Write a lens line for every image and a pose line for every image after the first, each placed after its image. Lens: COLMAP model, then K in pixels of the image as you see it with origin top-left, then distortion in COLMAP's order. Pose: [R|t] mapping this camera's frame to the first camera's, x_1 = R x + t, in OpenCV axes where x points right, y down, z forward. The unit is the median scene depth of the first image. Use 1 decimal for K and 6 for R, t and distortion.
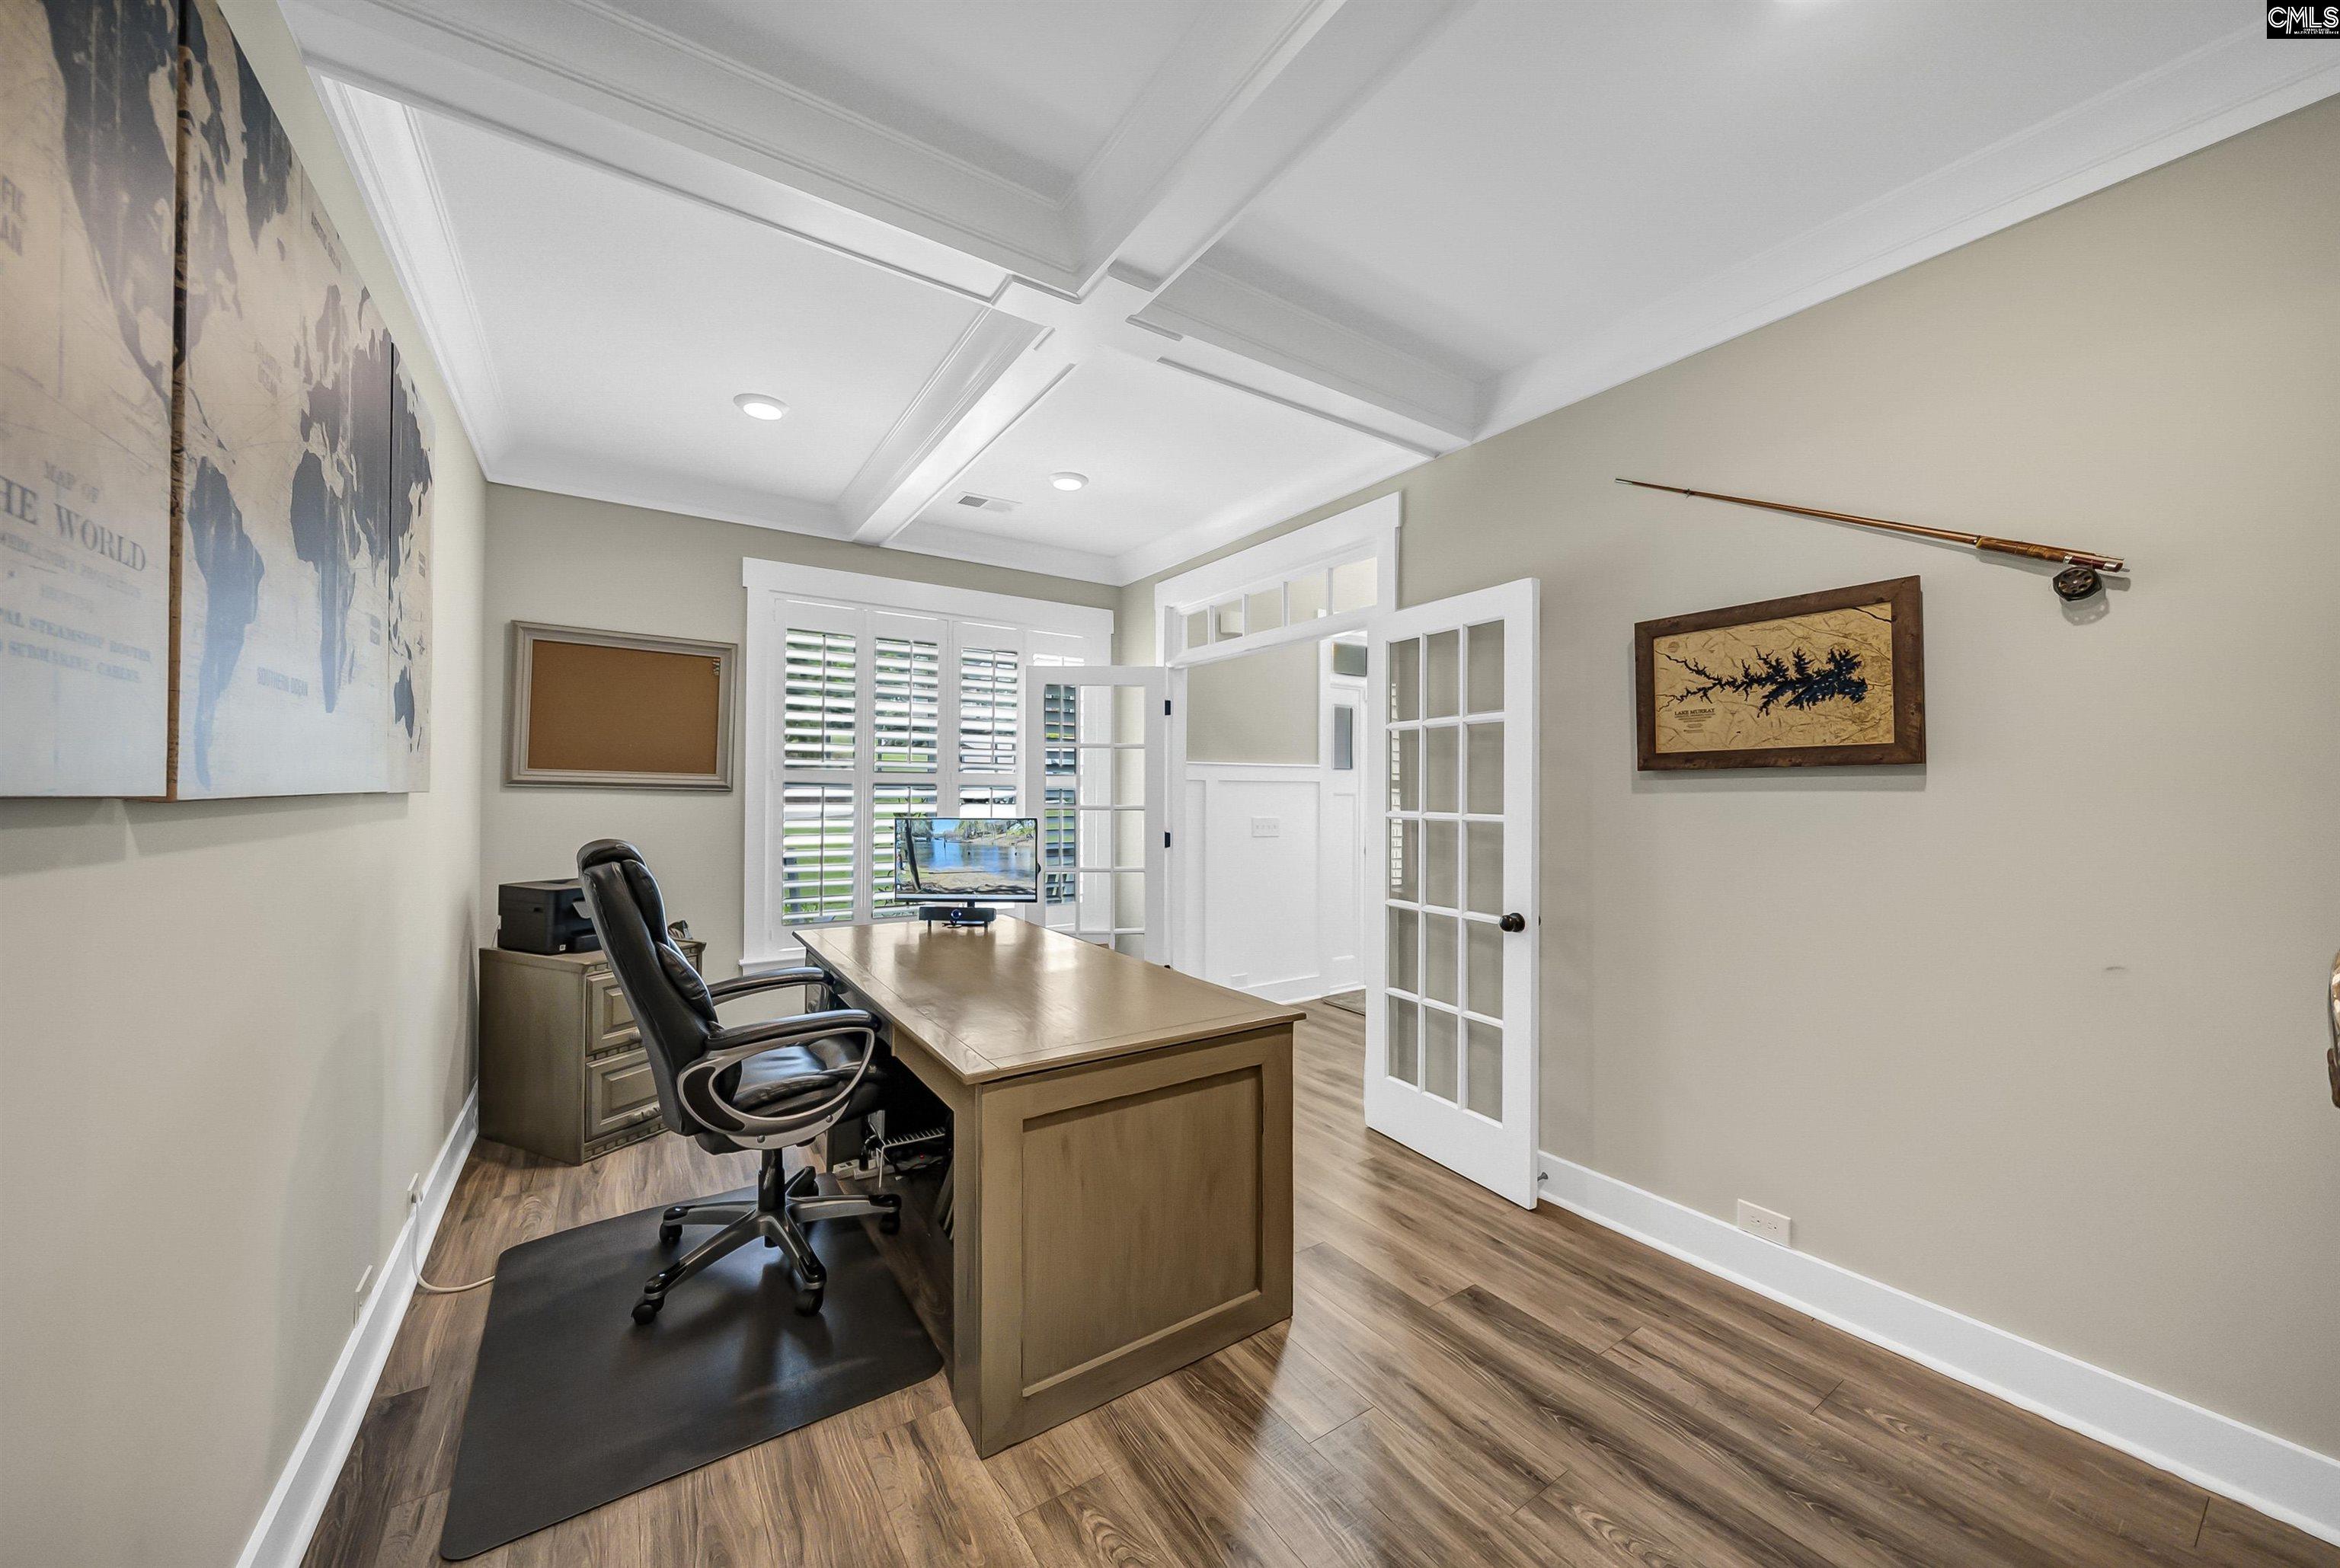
lens RADIAL K [[818.0, 0, 1171.4], [0, 818.0, 783.4], [0, 0, 1]] dist [-0.006556, 0.000109]
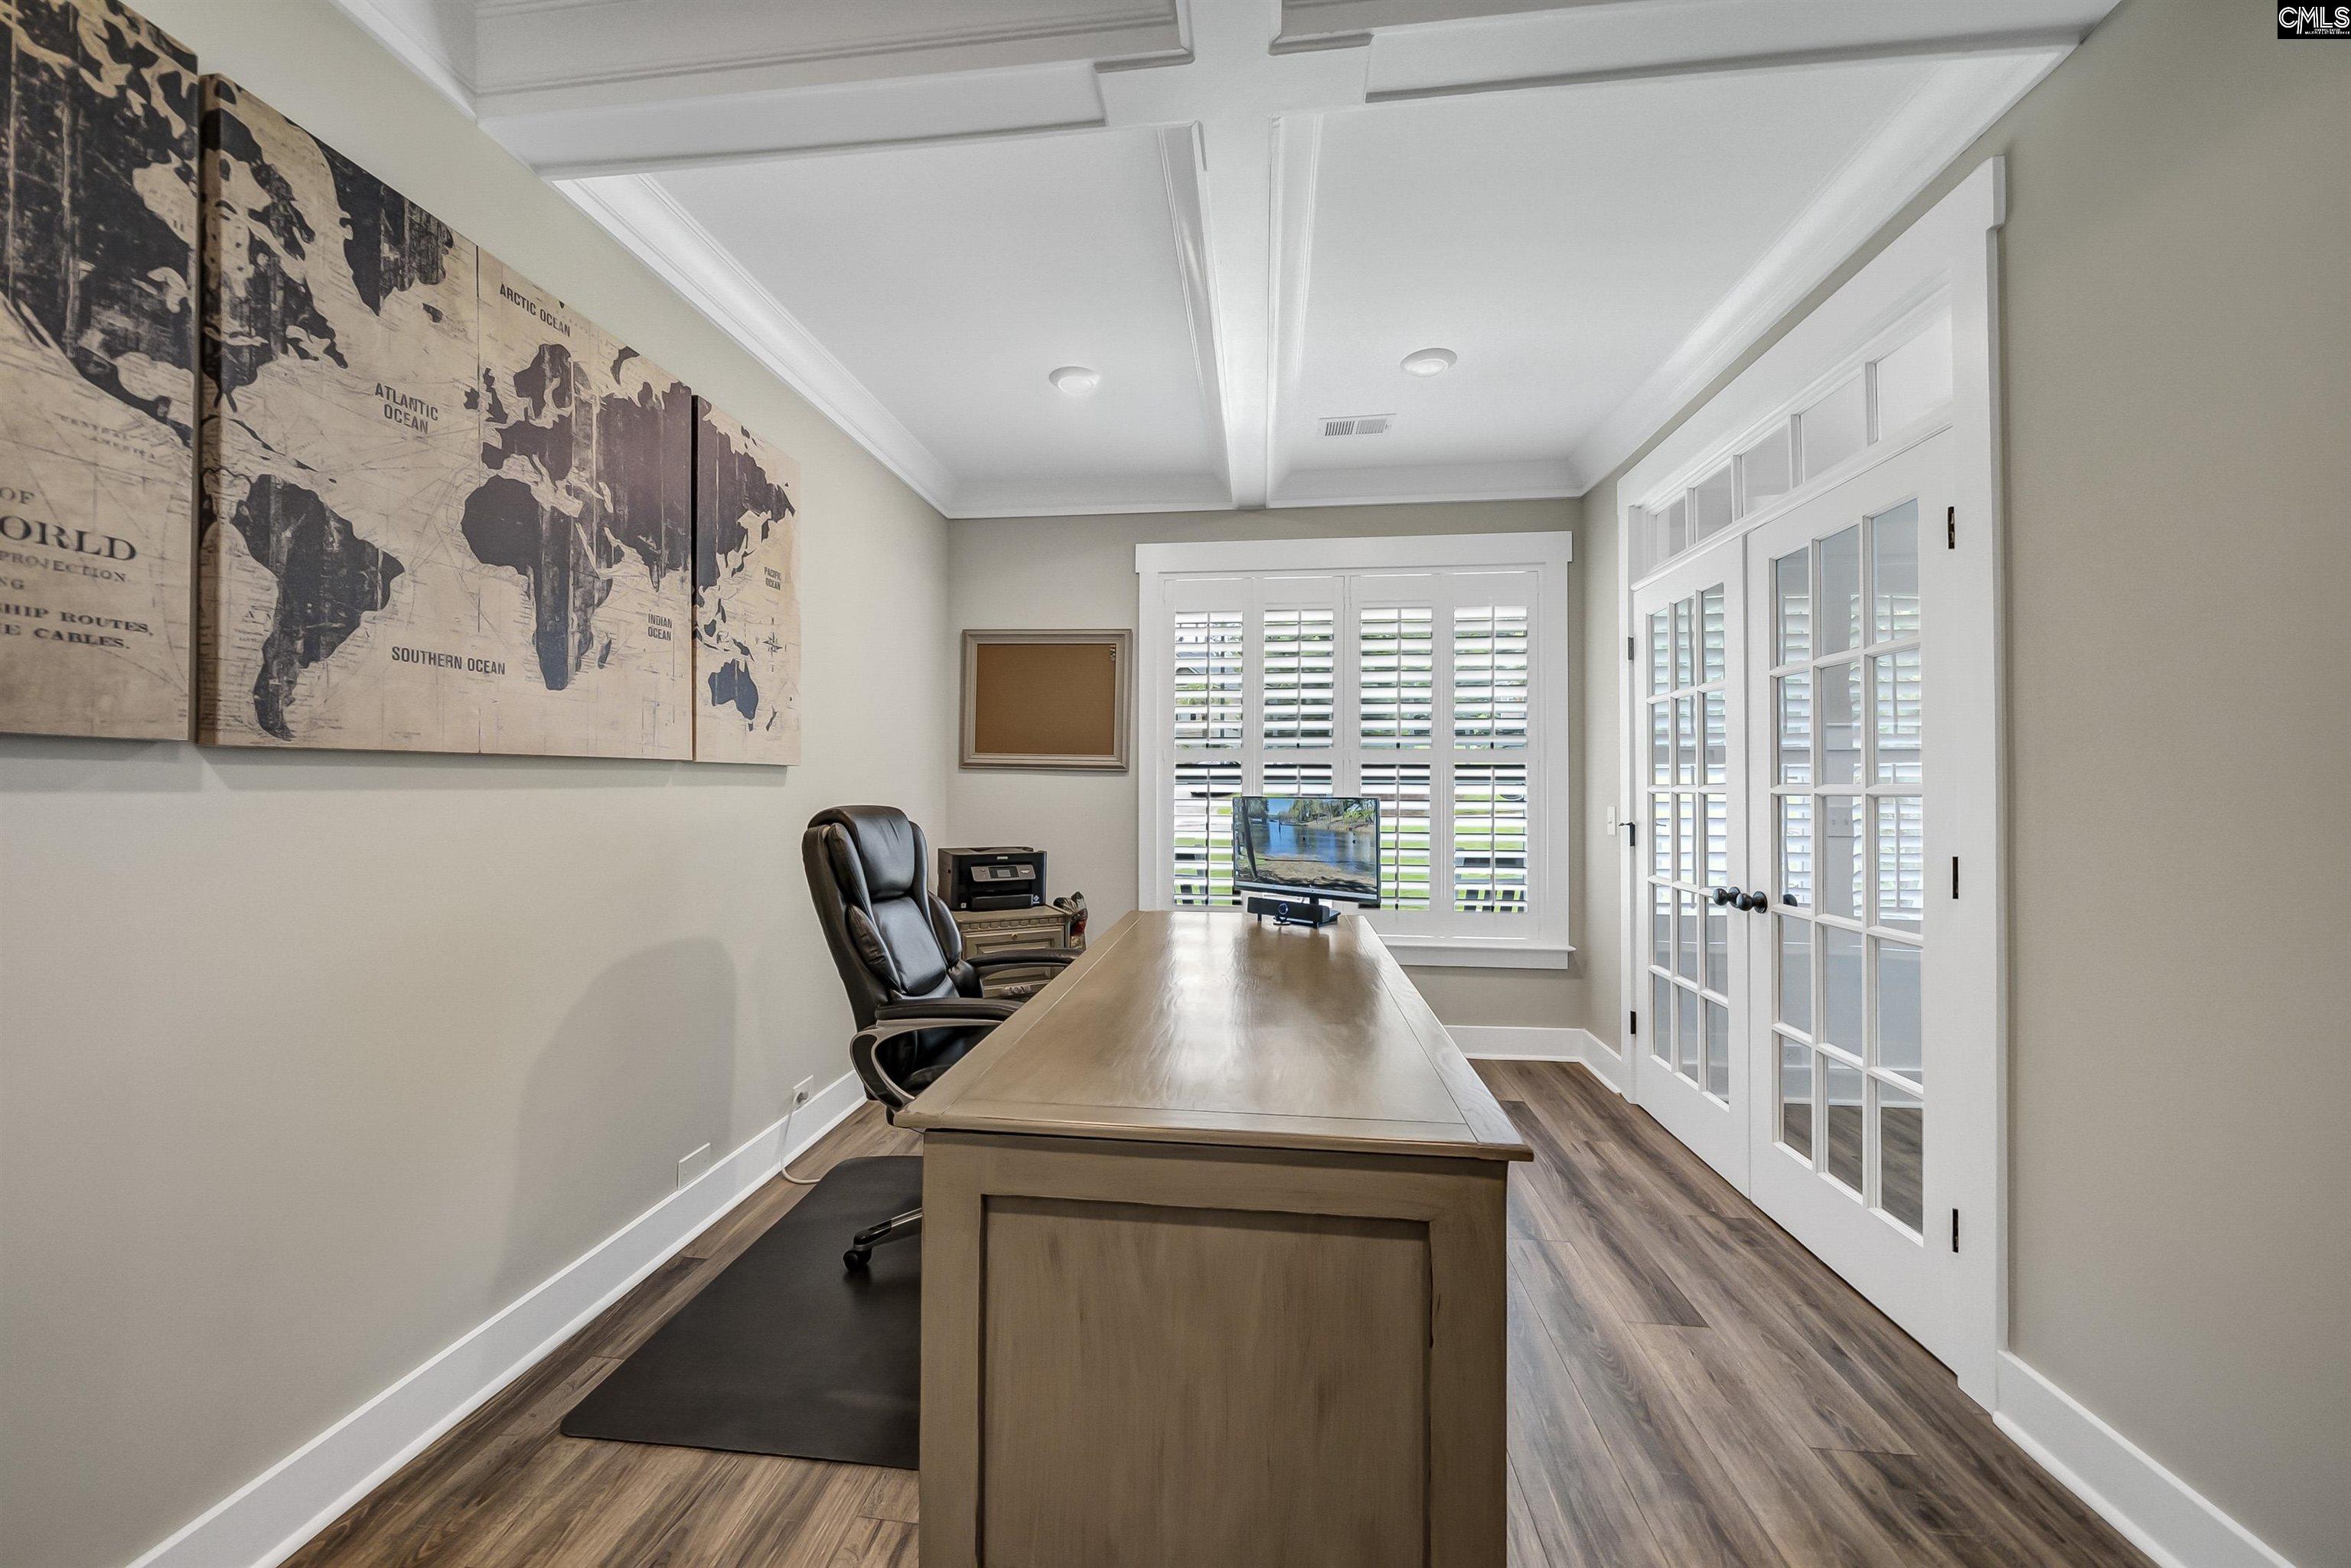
lens RADIAL K [[821.9, 0, 1165.3], [0, 821.9, 775.9], [0, 0, 1]] dist [-0.006556, 0.000109]
pose [[0.764197, -0.010452, -0.644898, 0.191565], [0.009388, 0.999943, -0.005081, 0.023645], [0.644914, -0.002171, 0.764252, 0.260776]]
